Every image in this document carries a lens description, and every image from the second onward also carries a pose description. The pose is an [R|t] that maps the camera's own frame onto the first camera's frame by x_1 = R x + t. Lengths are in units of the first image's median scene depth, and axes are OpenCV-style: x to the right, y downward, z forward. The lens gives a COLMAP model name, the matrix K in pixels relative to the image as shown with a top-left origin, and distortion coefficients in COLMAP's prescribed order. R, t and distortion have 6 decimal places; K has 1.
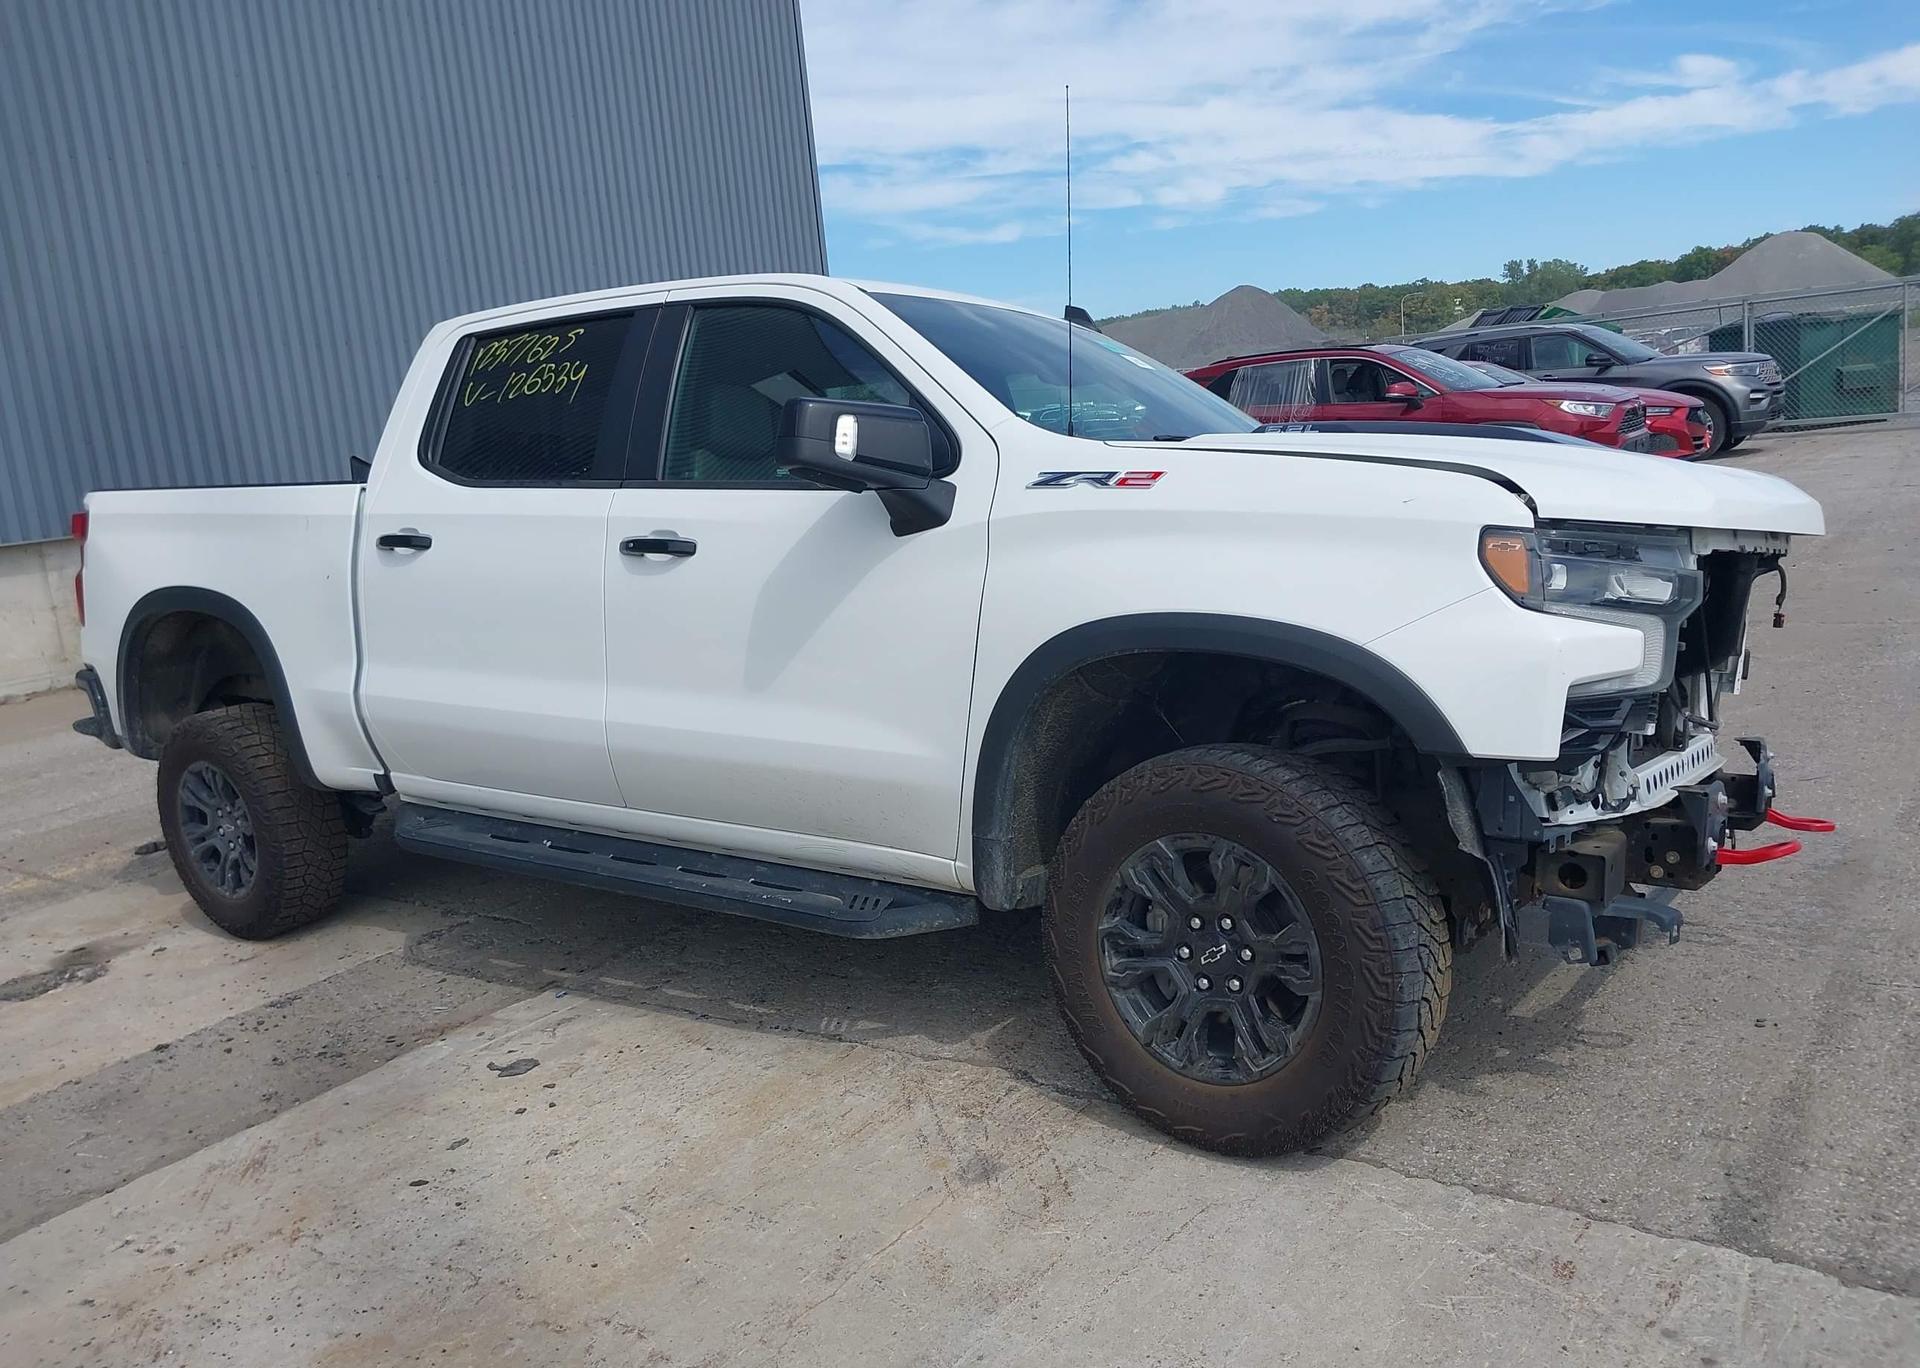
lens RADIAL K [[1508.5, 0, 950.3], [0, 1508.5, 688.8], [0, 0, 1]] dist [0.029223, -0.036131]
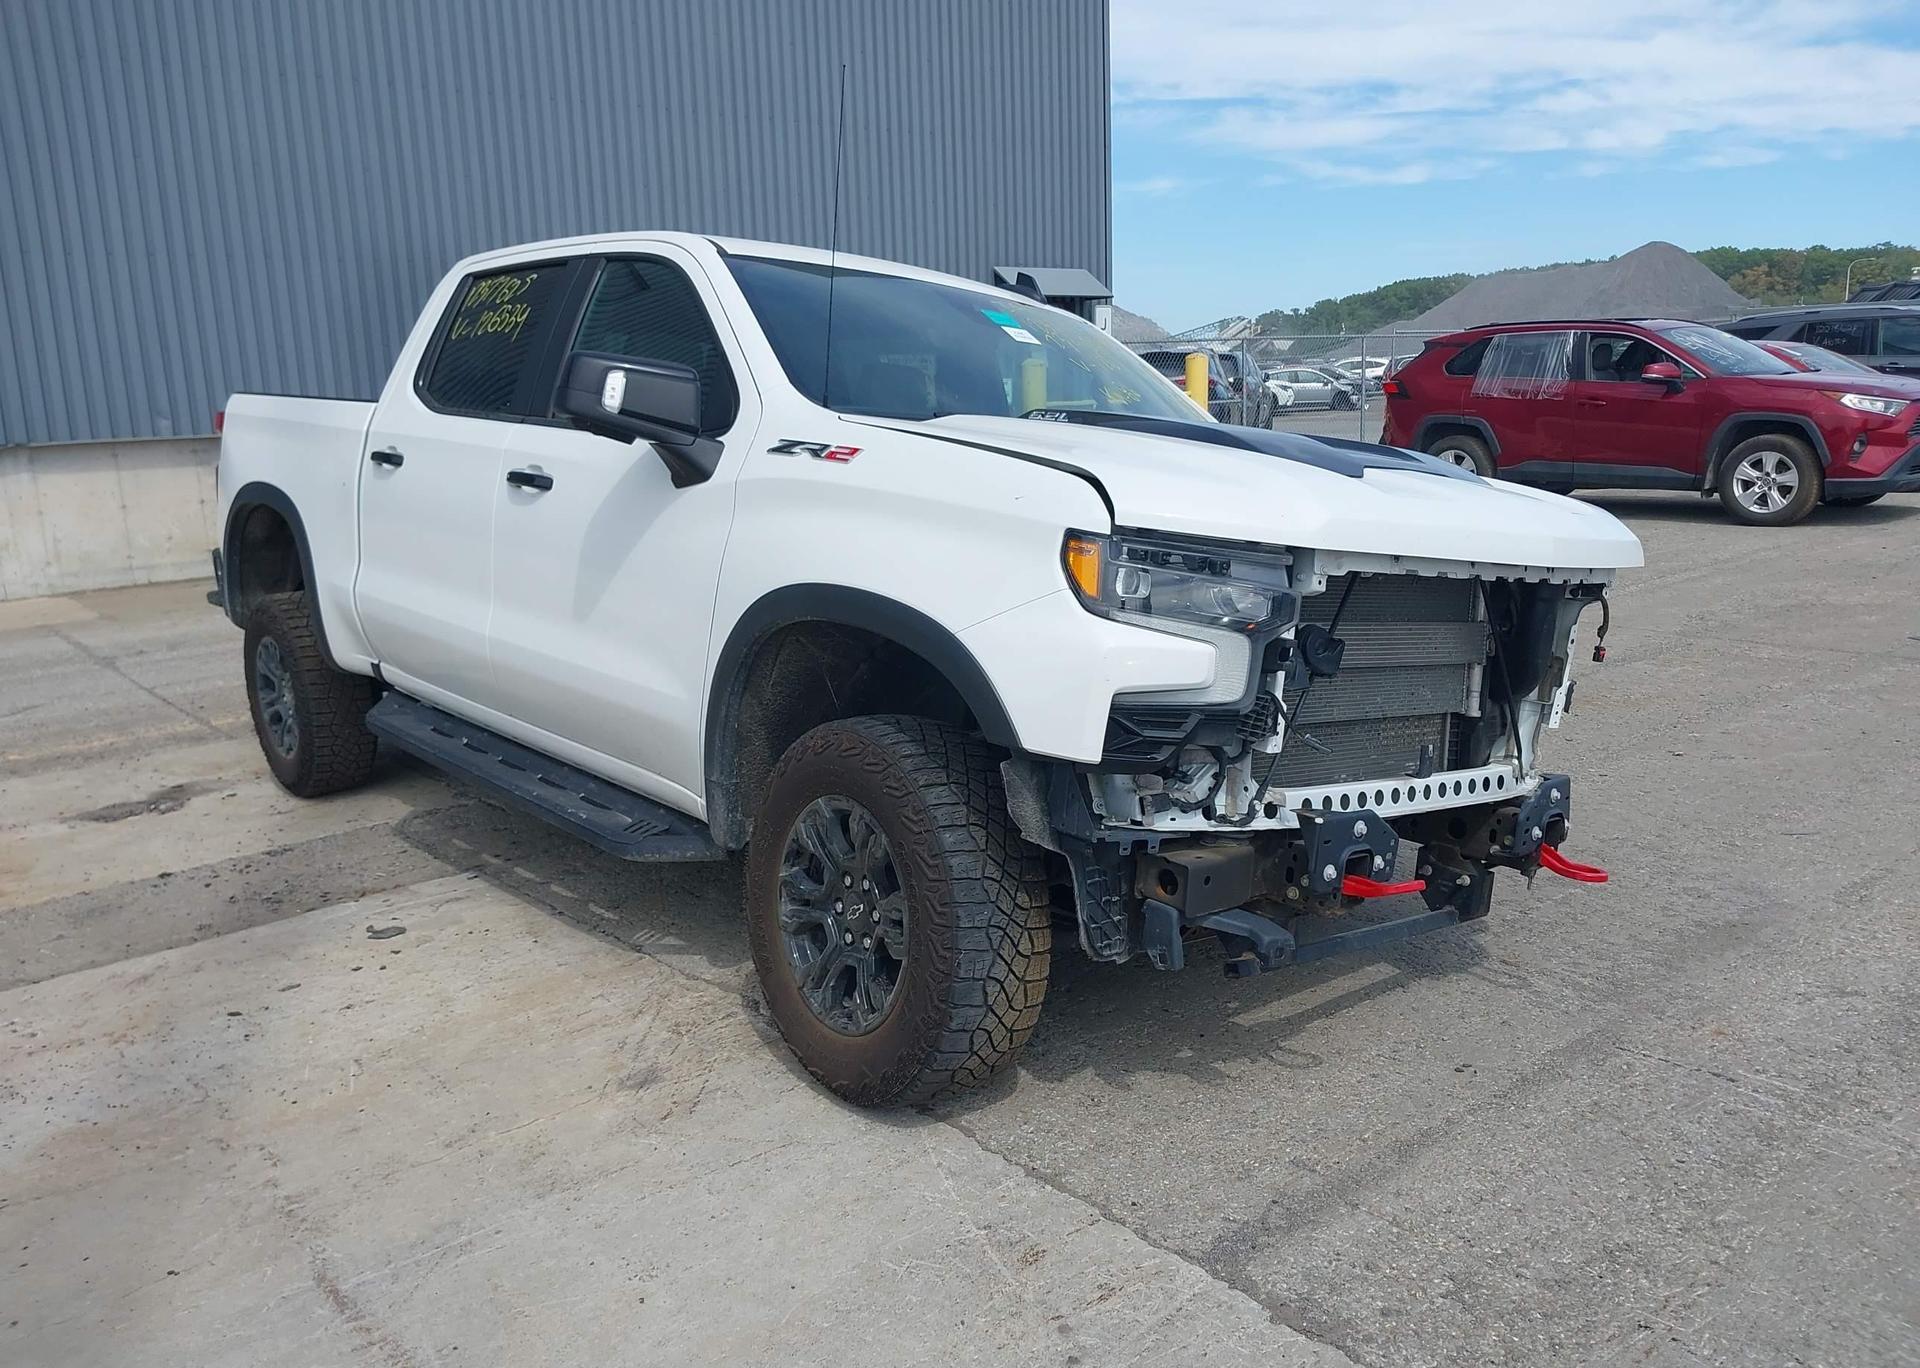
lens RADIAL K [[1508.5, 0, 948.4], [0, 1508.5, 694.5], [0, 0, 1]] dist [0.029223, -0.036131]
pose [[0.969098, 0.109291, -0.221143, 0.350131], [-0.099676, 0.993542, 0.054217, -0.029563], [0.225640, -0.030499, 0.973733, -0.000502]]
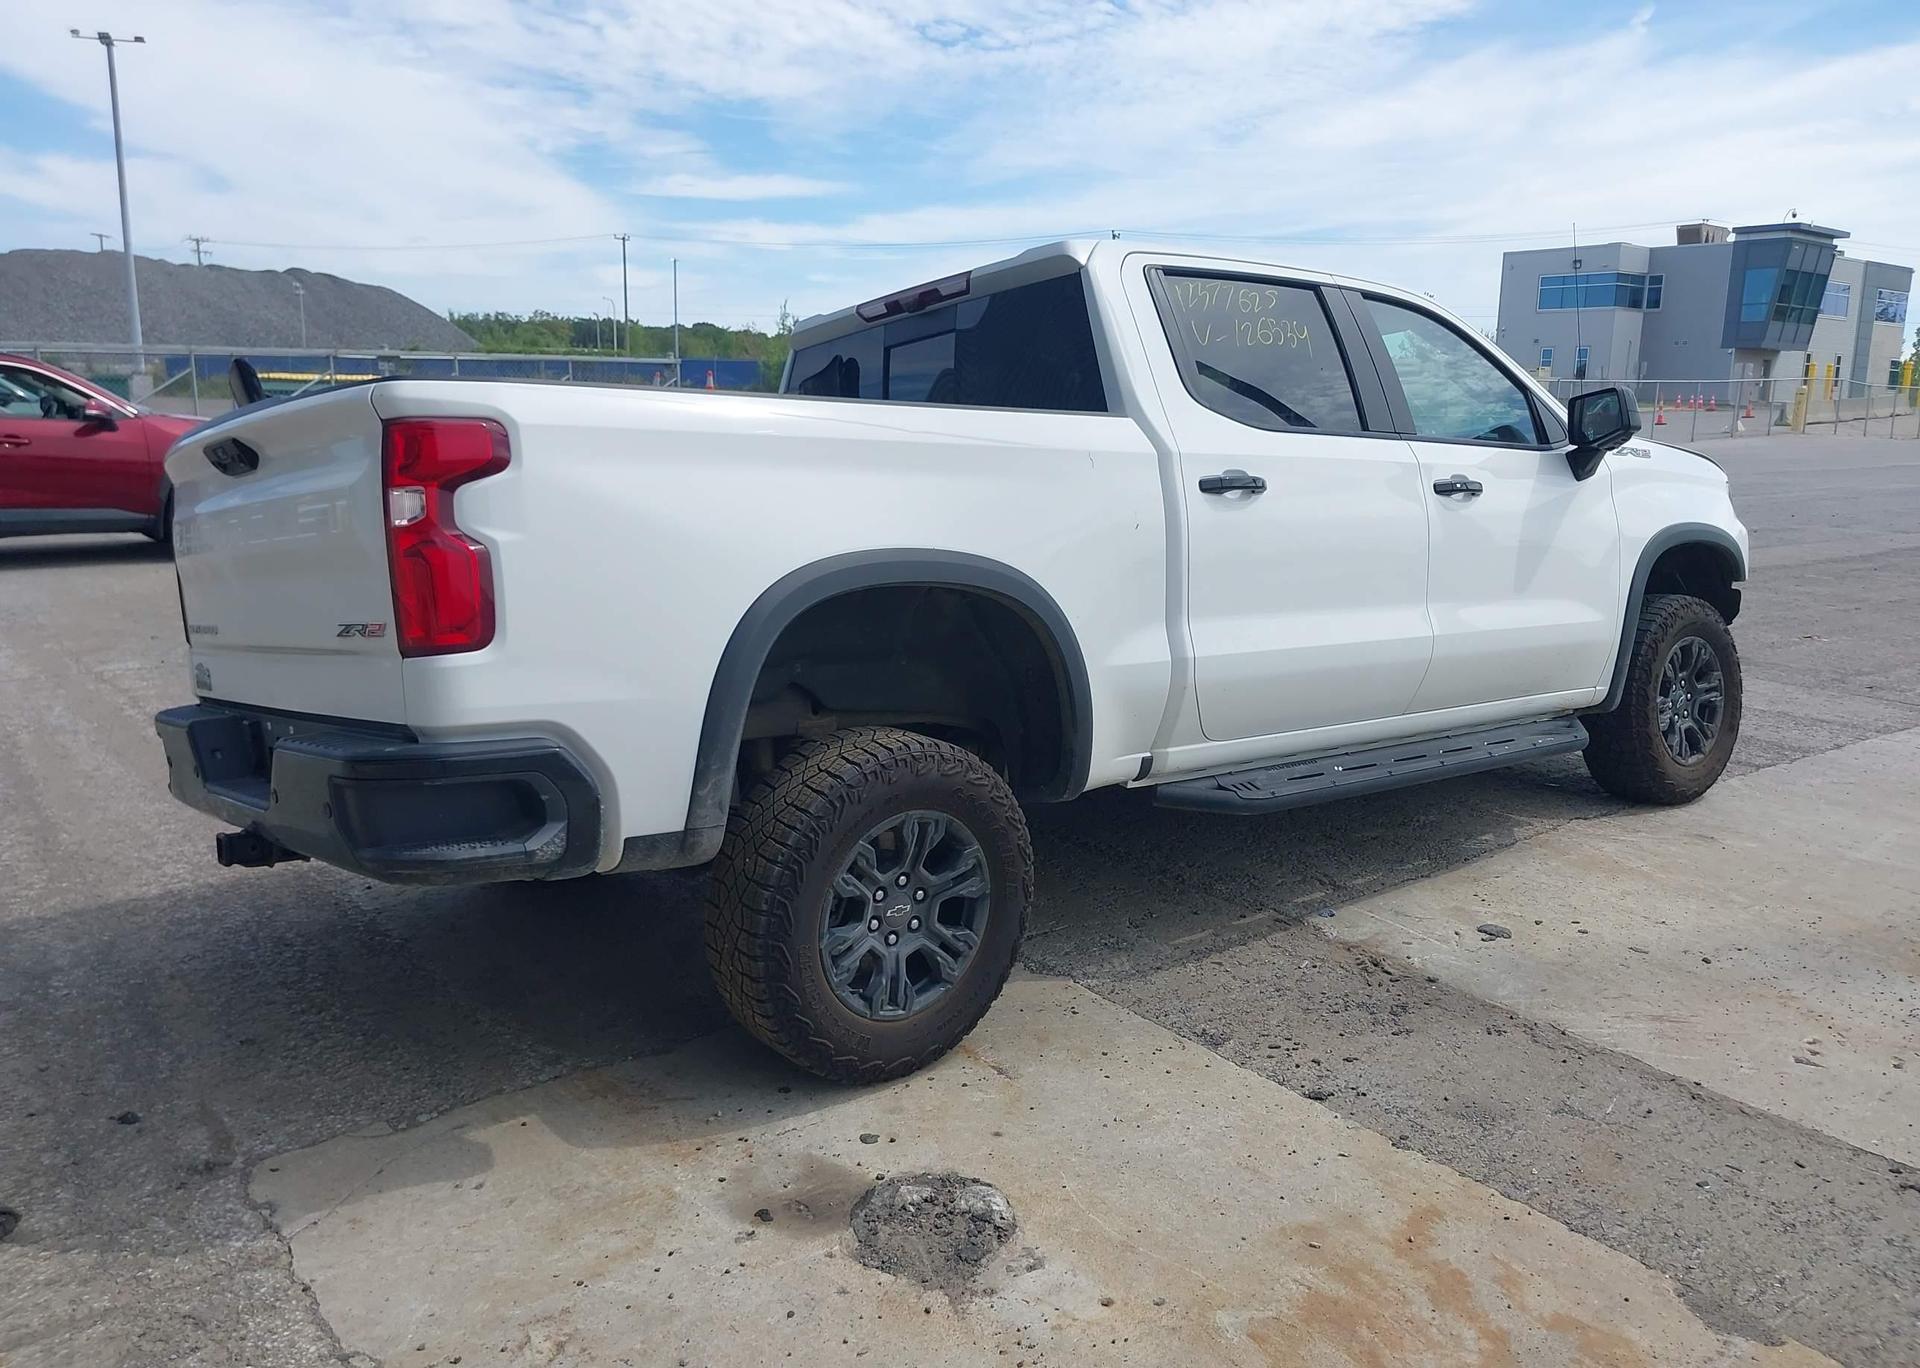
lens RADIAL K [[1508.5, 0, 962.0], [0, 1508.5, 689.8], [0, 0, 1]] dist [0.029223, -0.036131]
pose [[0.247061, -0.084717, 0.965290, -1.489947], [0.135361, 0.989421, 0.052189, -0.049354], [-0.959499, 0.117768, 0.255914, 1.070349]]
